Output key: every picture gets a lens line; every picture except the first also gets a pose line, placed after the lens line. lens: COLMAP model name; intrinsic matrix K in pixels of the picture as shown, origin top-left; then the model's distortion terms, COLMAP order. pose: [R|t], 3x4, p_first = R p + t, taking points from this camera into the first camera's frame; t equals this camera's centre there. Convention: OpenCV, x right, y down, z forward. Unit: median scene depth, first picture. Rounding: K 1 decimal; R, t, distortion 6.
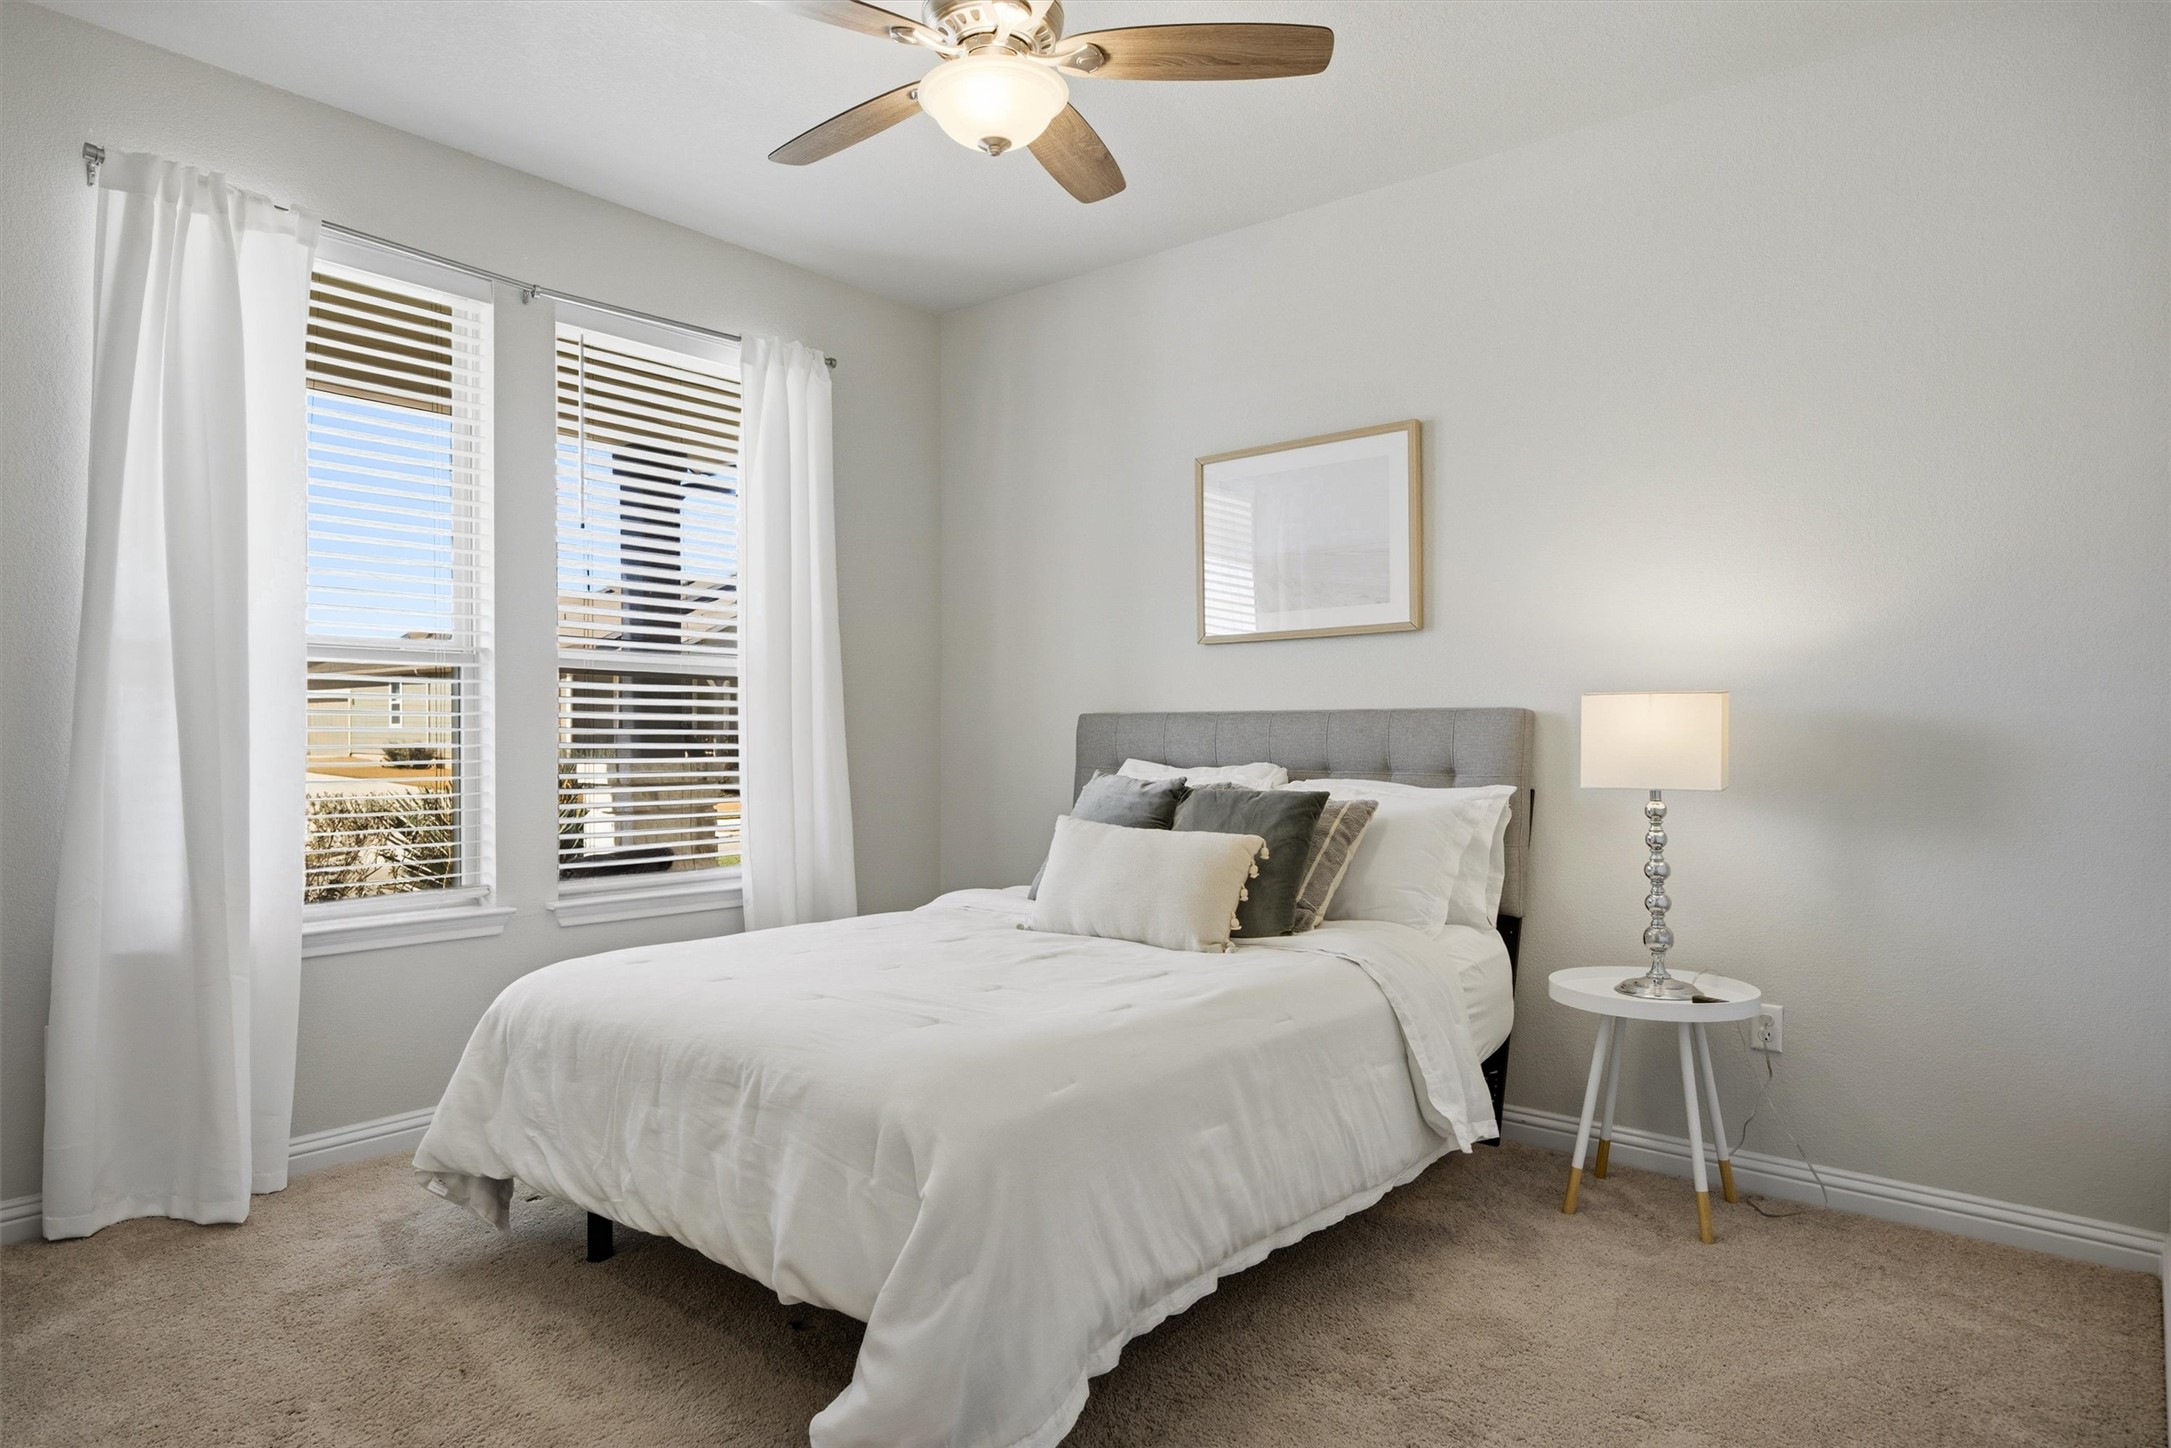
lens RADIAL K [[1275.5, 0, 1085.5], [0, 1275.5, 724.0], [0, 0, 1]] dist [-0.001763, -0.000675]
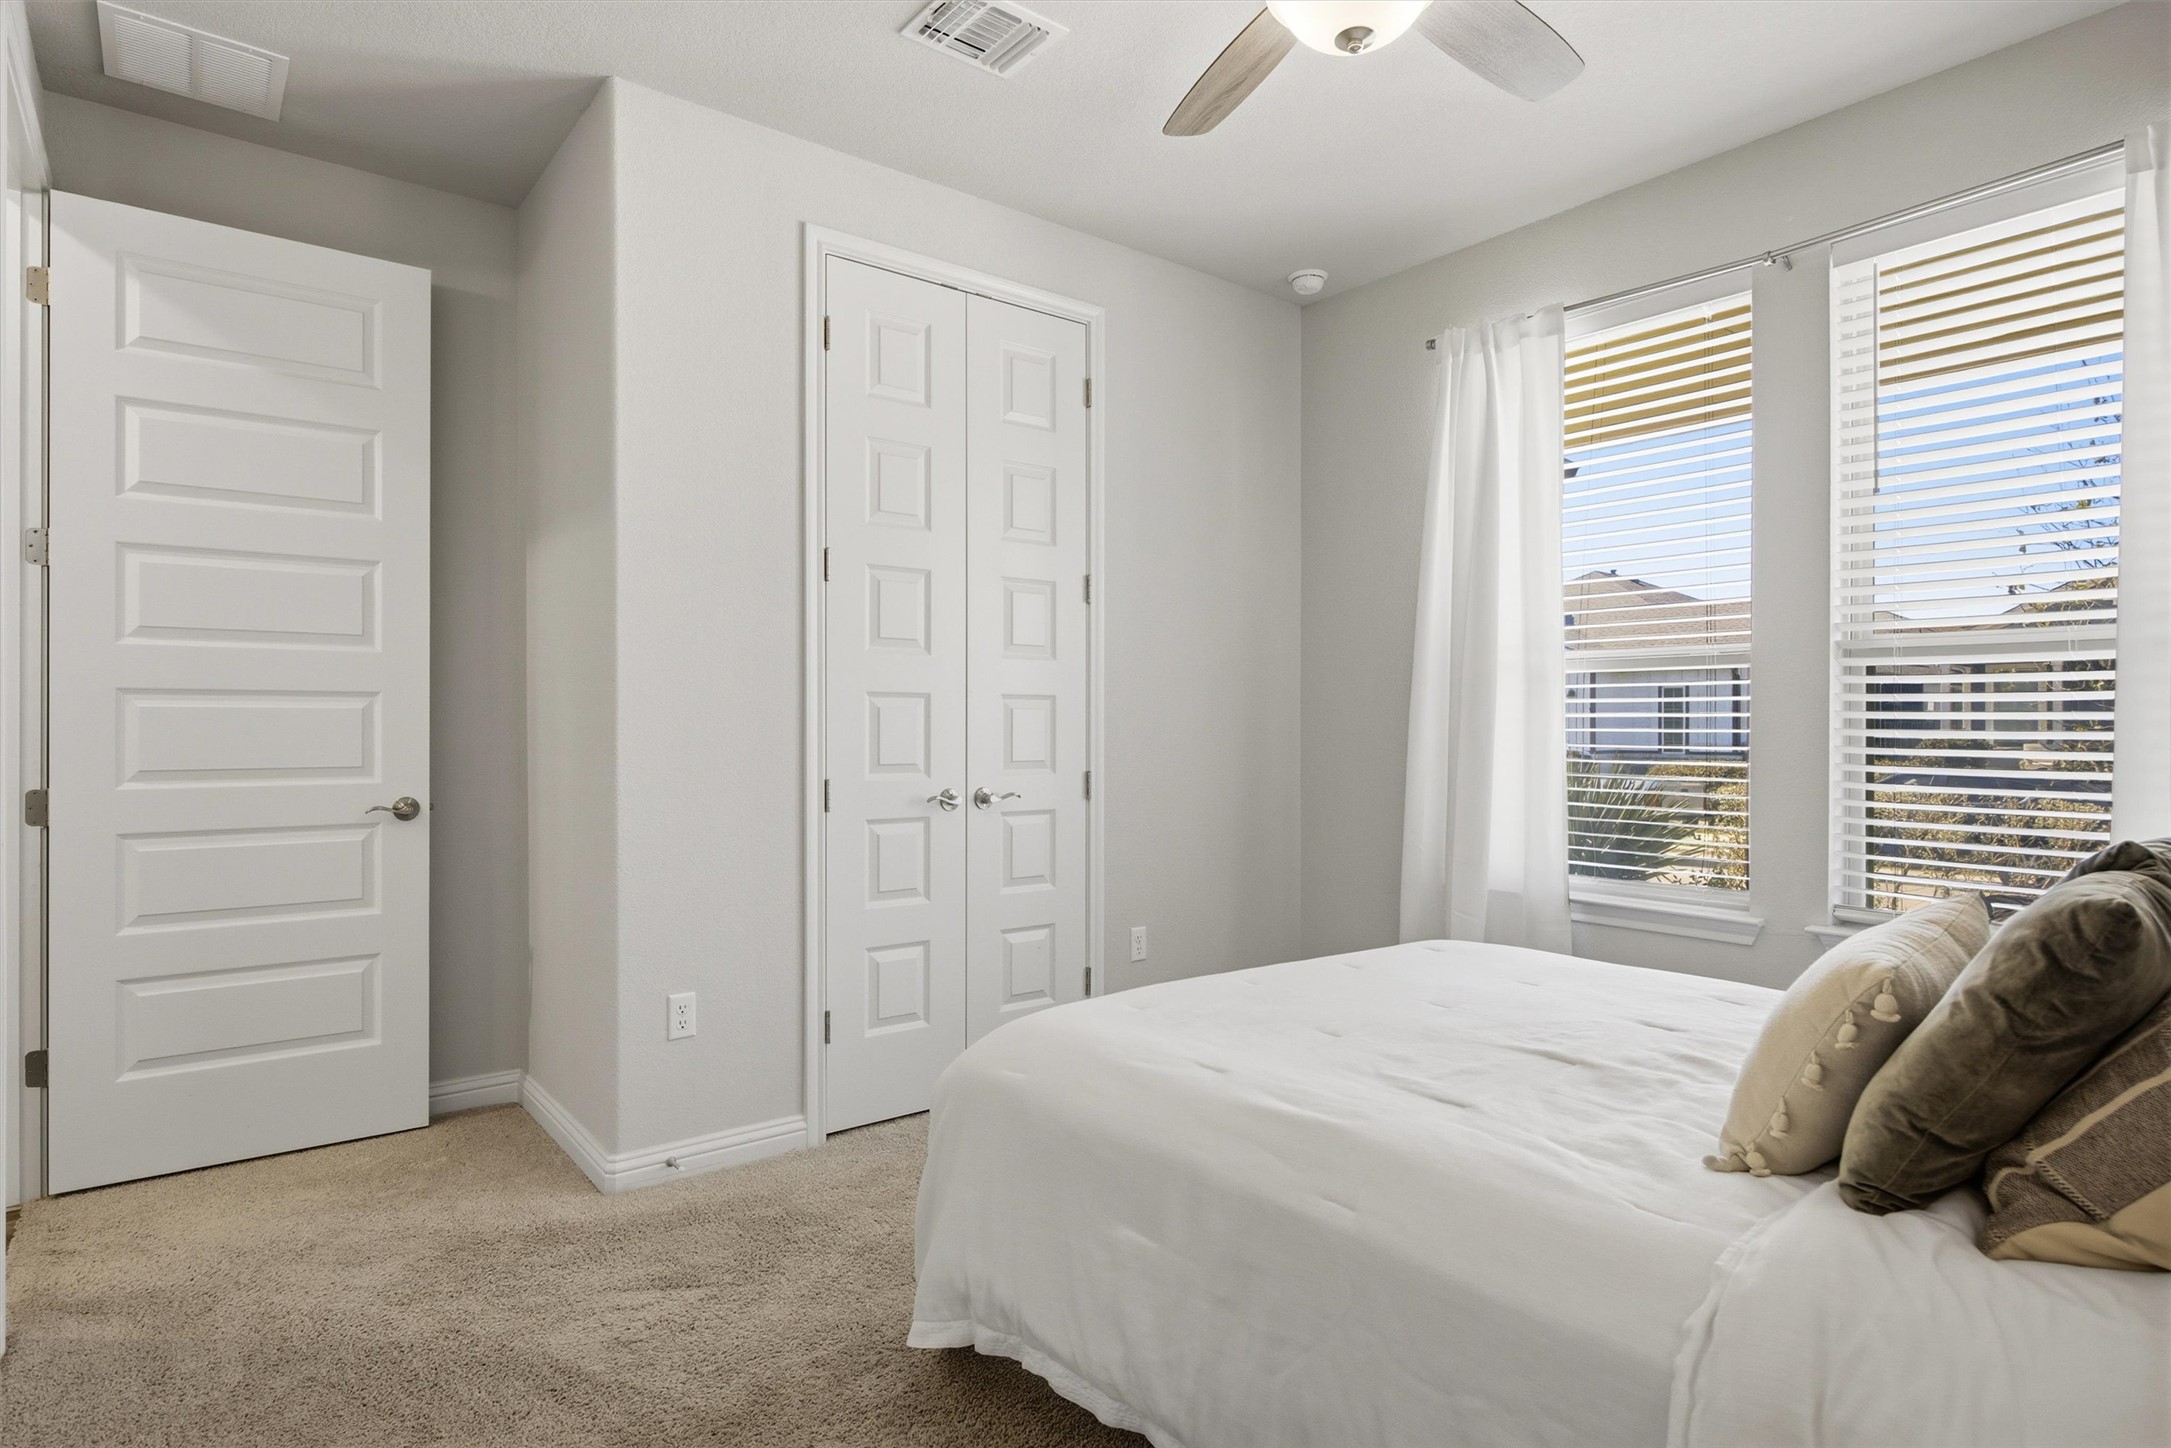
lens RADIAL K [[1163.3, 0, 1085.5], [0, 1163.3, 724.0], [0, 0, 1]] dist [-0.000785, -0.000220]
pose [[-0.183776, -0.005364, -0.982954, 0.574878], [0.003393, 0.999976, -0.006091, 0.002540], [0.982962, -0.004455, -0.183753, 0.777084]]
